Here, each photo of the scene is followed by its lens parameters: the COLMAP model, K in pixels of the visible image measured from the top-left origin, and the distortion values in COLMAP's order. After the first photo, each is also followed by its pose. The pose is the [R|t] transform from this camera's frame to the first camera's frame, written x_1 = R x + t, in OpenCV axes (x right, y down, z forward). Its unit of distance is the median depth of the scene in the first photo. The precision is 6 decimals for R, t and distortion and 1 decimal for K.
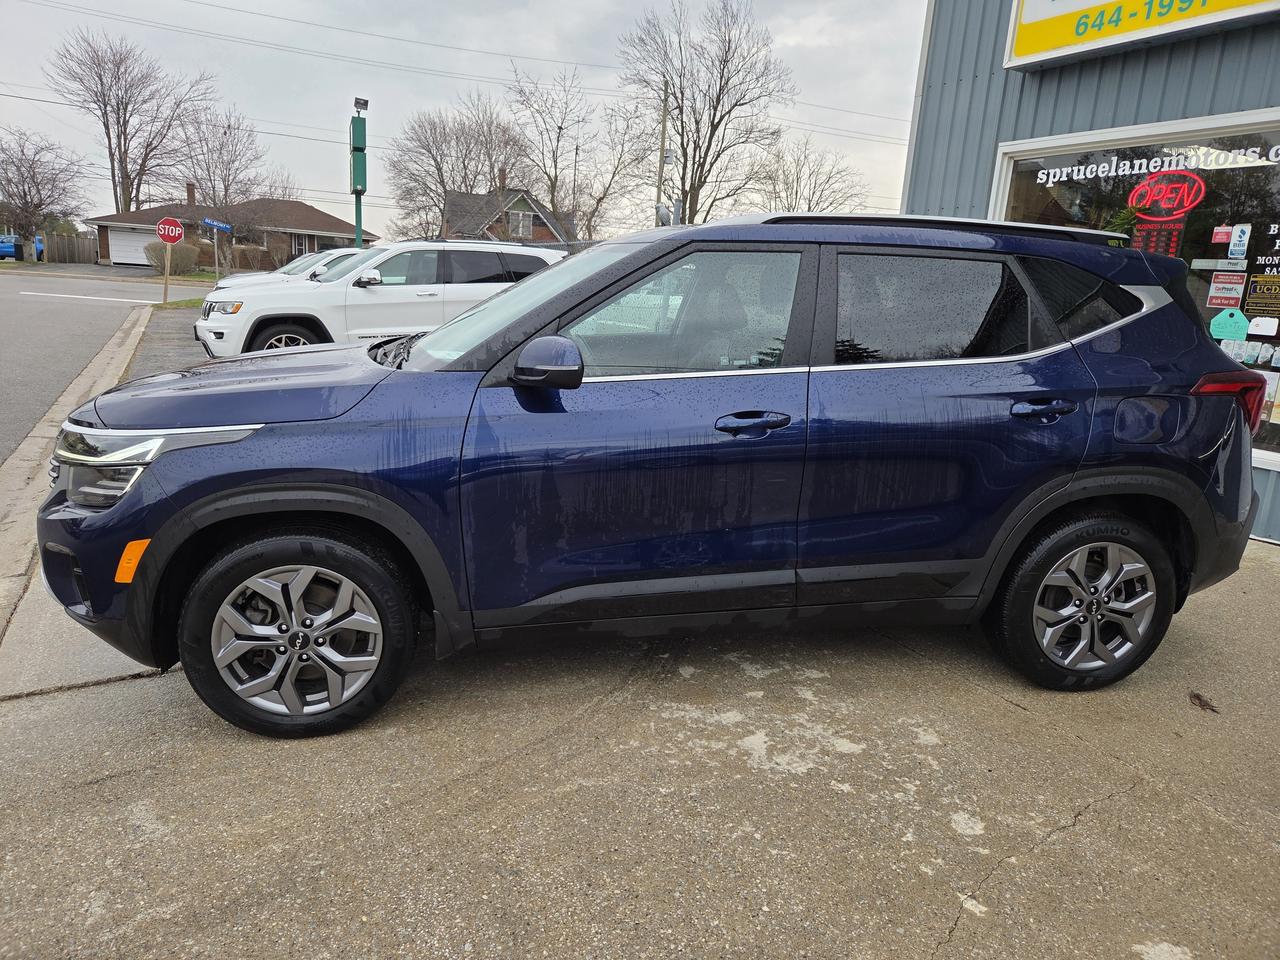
lens RADIAL K [[854.7, 0, 630.5], [0, 854.7, 476.6], [0, 0, 1]] dist [0.059264, -0.044664]
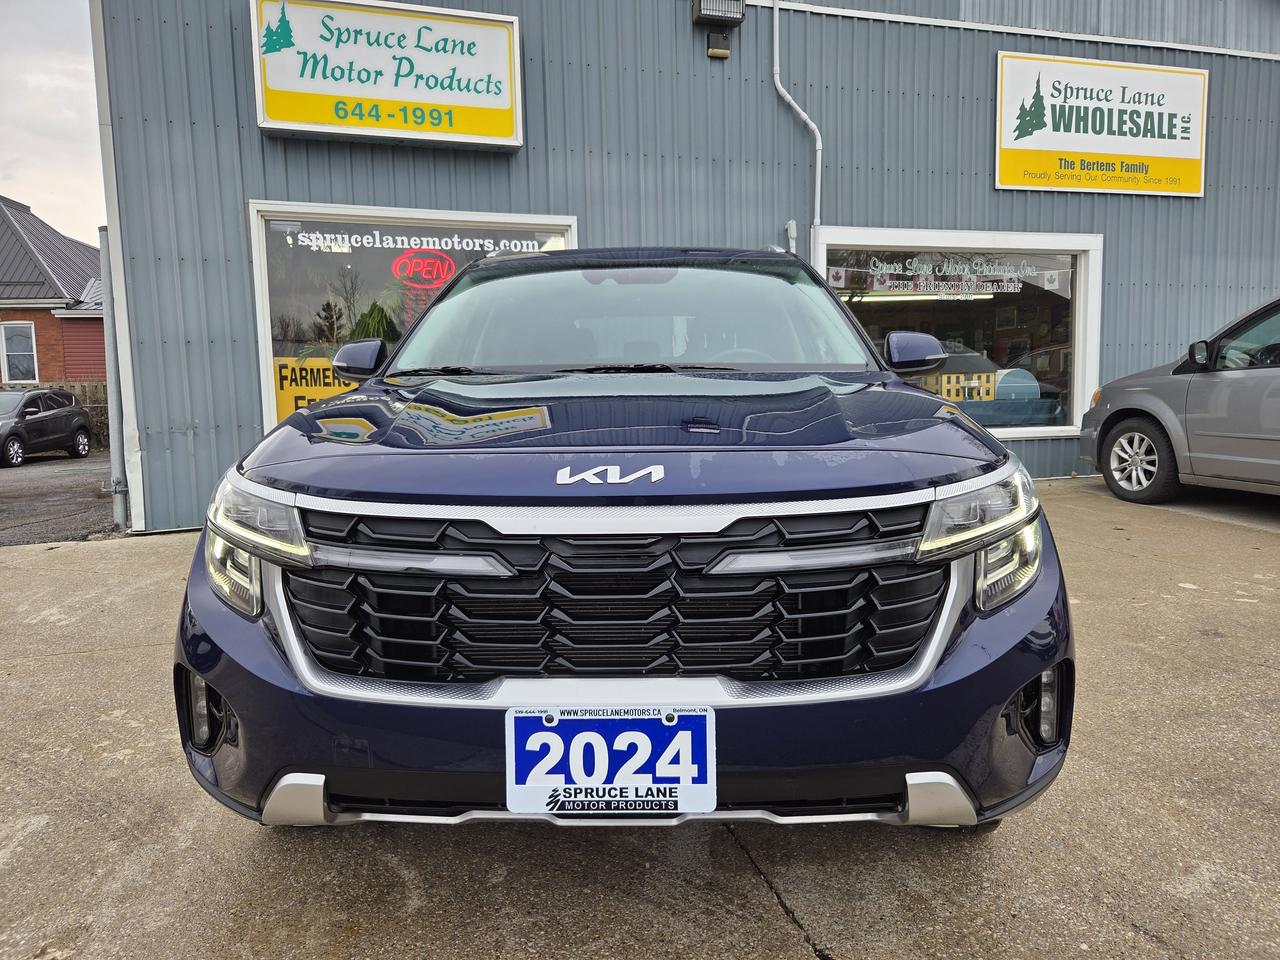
lens RADIAL K [[854.7, 0, 642.2], [0, 854.7, 482.2], [0, 0, 1]] dist [0.059264, -0.044664]
pose [[0.198269, -0.153216, 0.968098, -0.541987], [0.245328, 0.964024, 0.102328, -0.074482], [-0.948949, 0.217213, 0.228725, 0.470898]]
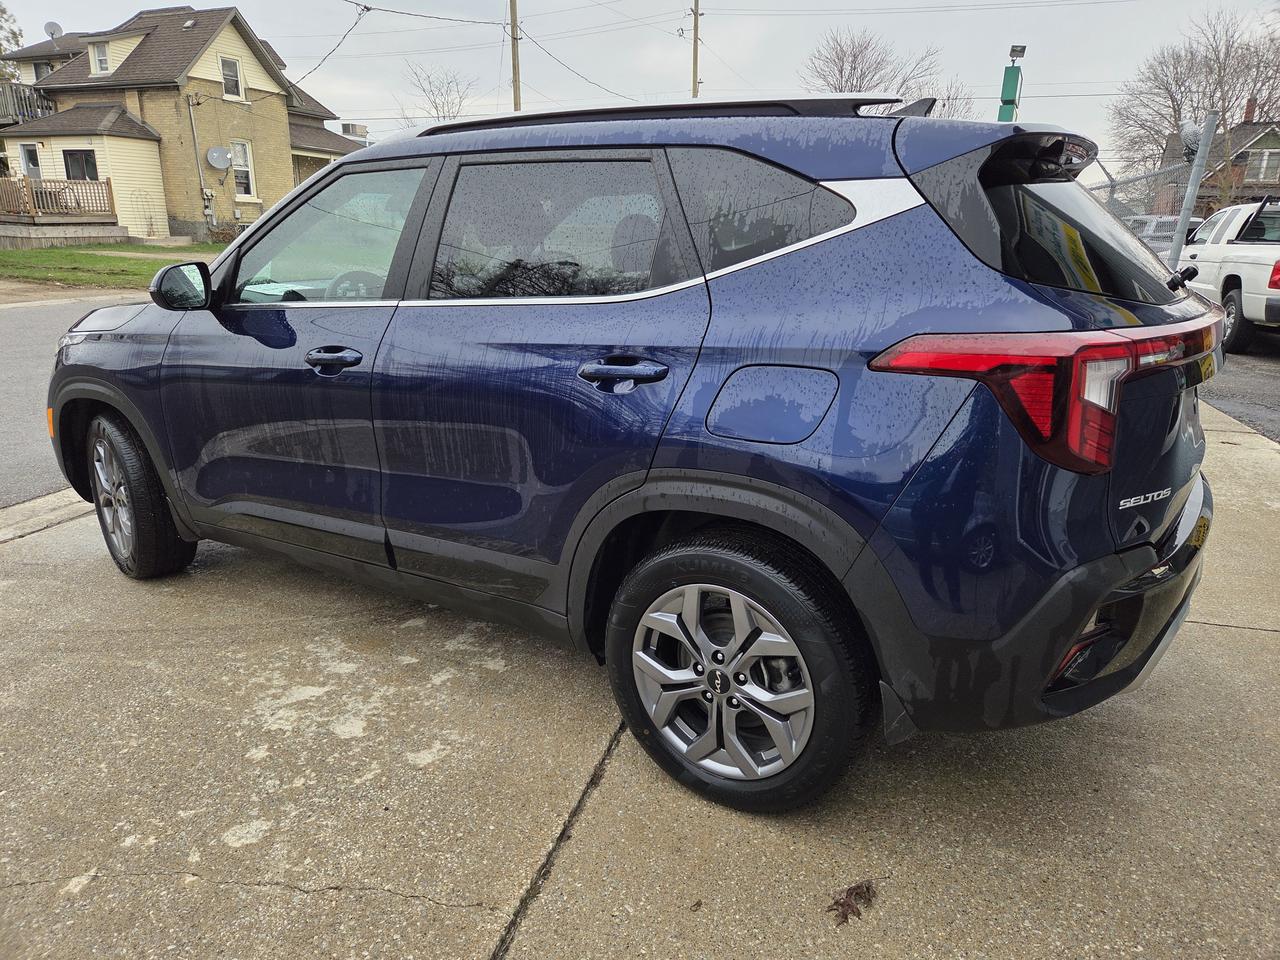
lens RADIAL K [[854.7, 0, 647.0], [0, 854.7, 478.4], [0, 0, 1]] dist [0.059264, -0.044664]
pose [[0.725472, 0.154318, -0.670728, 0.472478], [-0.129906, 0.987725, 0.086742, -0.027192], [0.675881, 0.024203, 0.736614, 0.249100]]
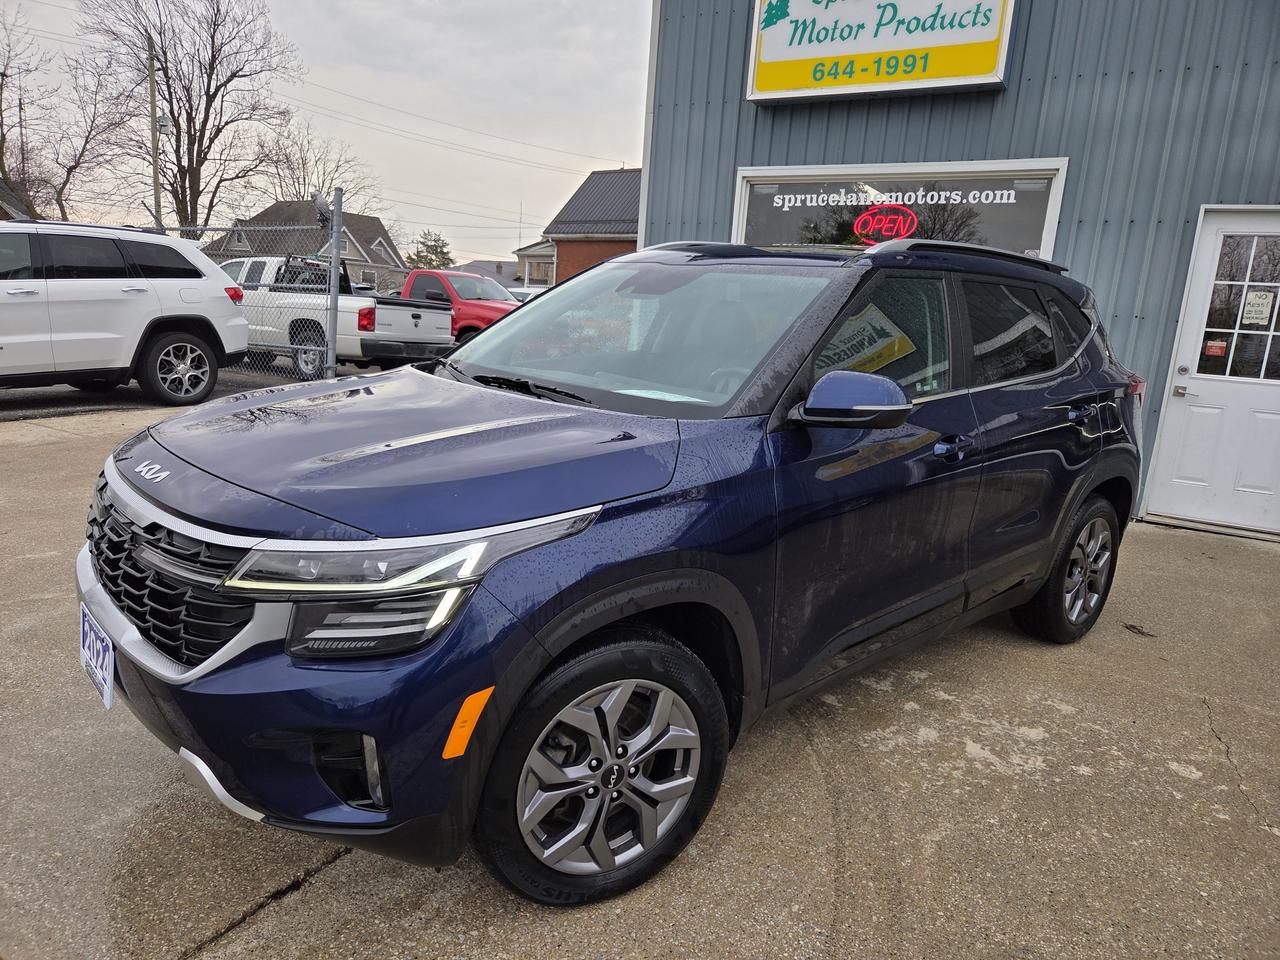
lens RADIAL K [[854.7, 0, 633.1], [0, 854.7, 488.6], [0, 0, 1]] dist [0.059264, -0.044664]
pose [[0.854374, -0.108122, 0.508285, -0.327358], [0.098189, 0.994085, 0.046416, -0.045122], [-0.510297, 0.010251, 0.859937, 0.140433]]
